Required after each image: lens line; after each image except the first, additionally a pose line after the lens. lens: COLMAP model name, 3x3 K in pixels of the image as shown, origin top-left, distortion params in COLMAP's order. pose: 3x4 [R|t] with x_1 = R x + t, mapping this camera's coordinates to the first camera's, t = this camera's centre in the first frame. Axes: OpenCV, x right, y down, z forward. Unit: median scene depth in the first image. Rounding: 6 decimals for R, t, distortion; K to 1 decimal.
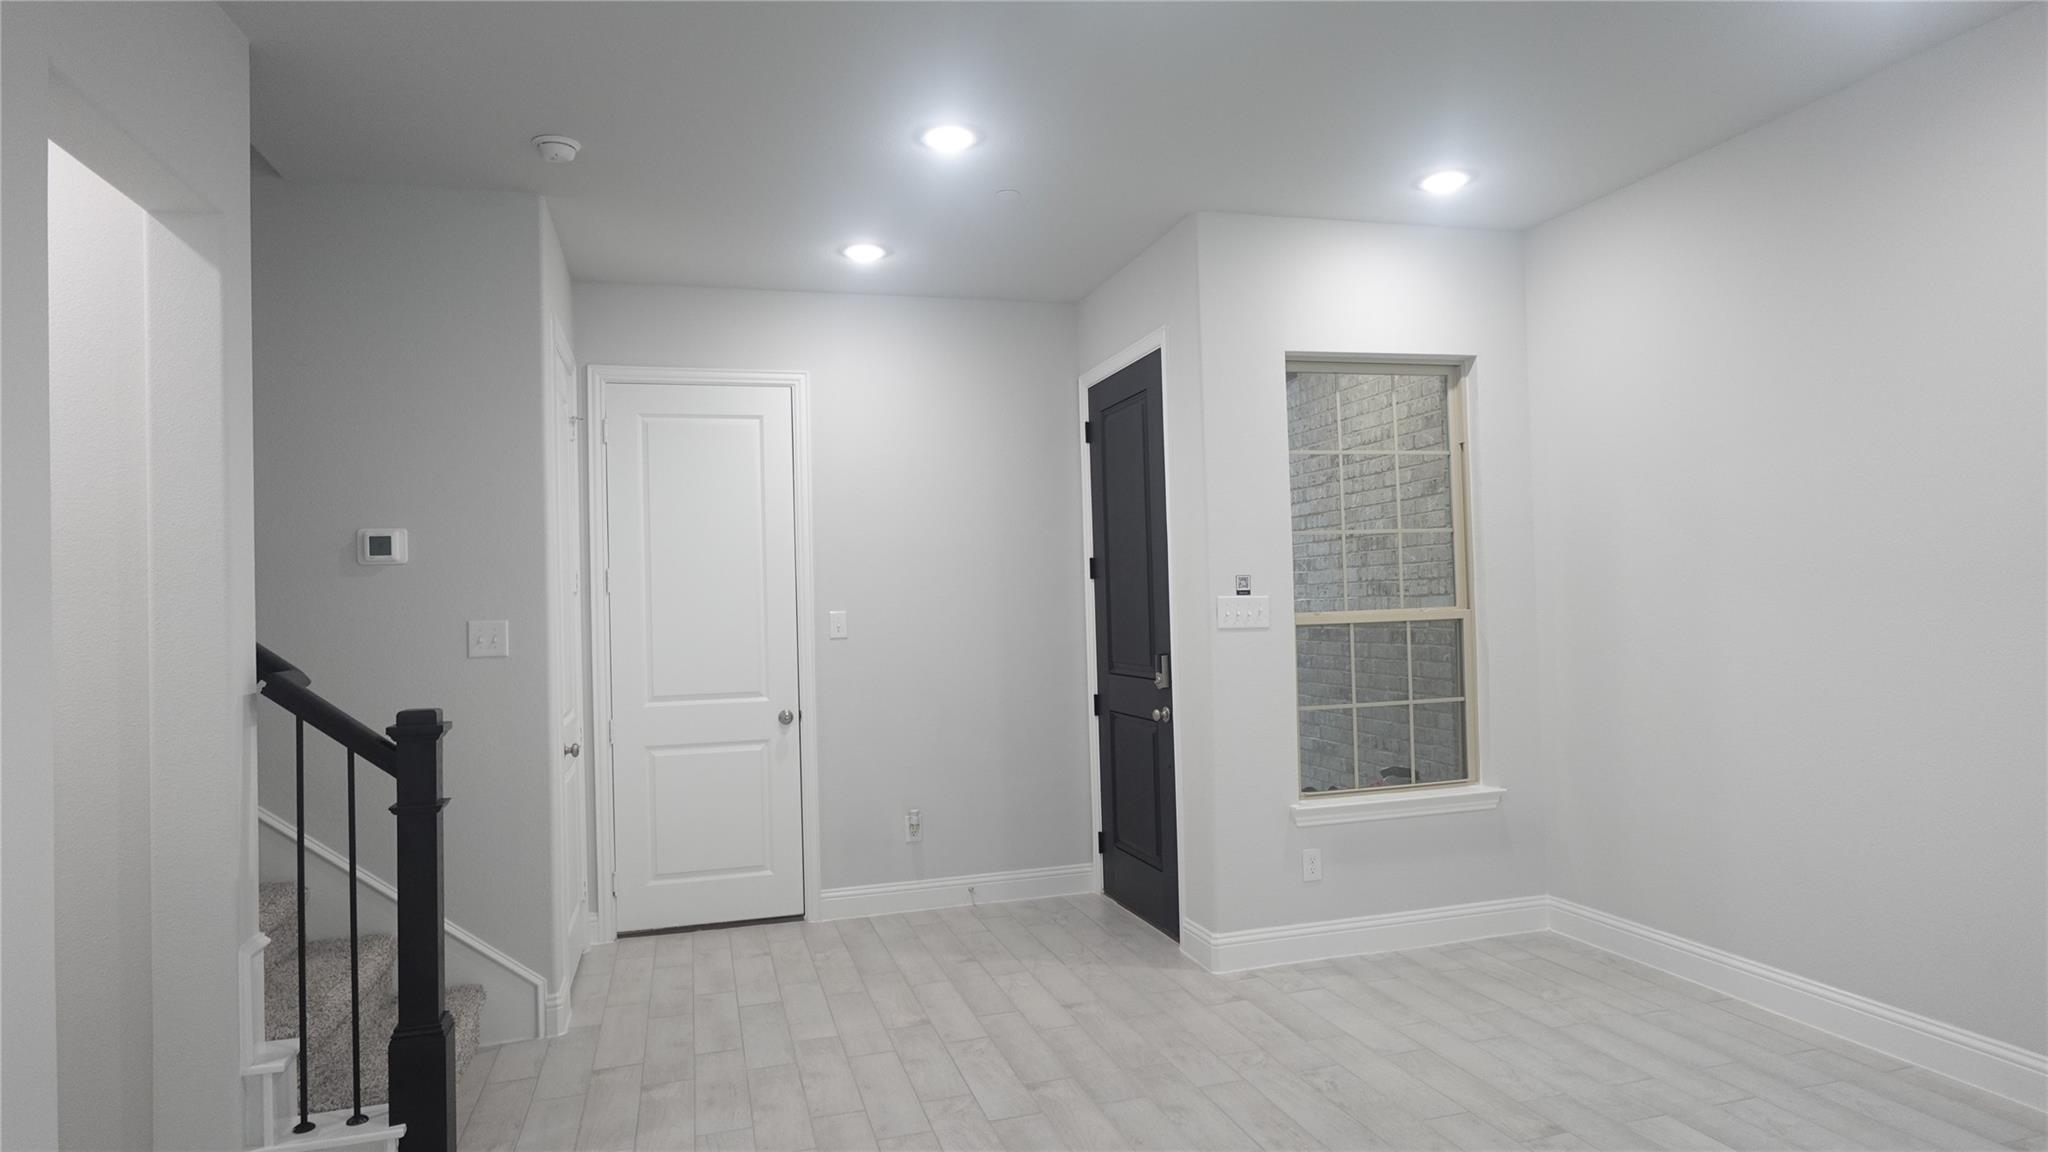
lens RADIAL K [[1152.5, 0, 1024.0], [0, 1152.5, 576.0], [0, 0, 1]] dist [-0.000167, 0.000917]
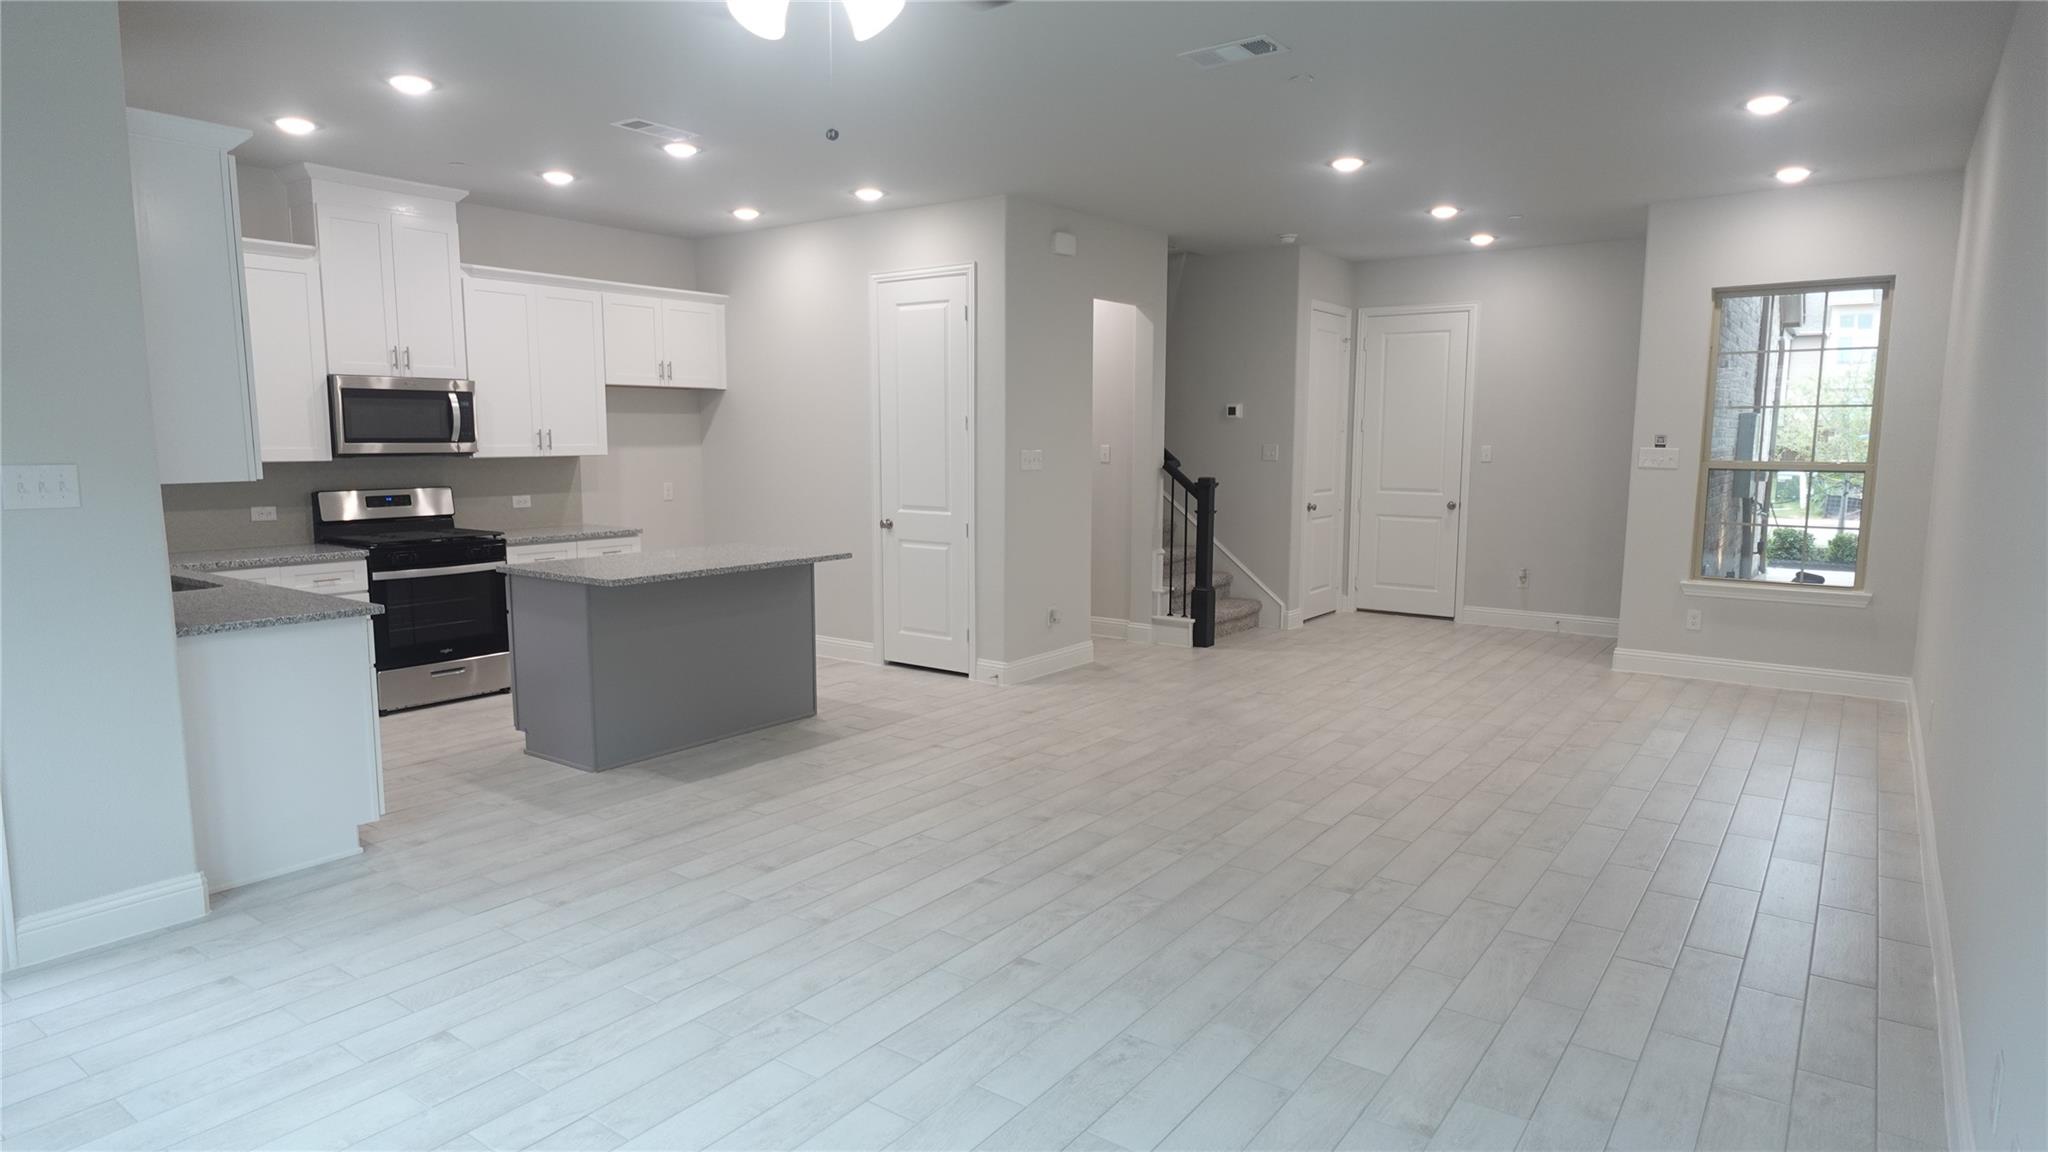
lens RADIAL K [[1152.5, 0, 1024.0], [0, 1152.5, 576.0], [0, 0, 1]] dist [-0.000167, 0.000917]
pose [[0.604837, 0.131534, -0.785411, 0.934257], [-0.002217, 0.986539, 0.163511, -0.066789], [0.796346, -0.097156, 0.596987, -0.678662]]
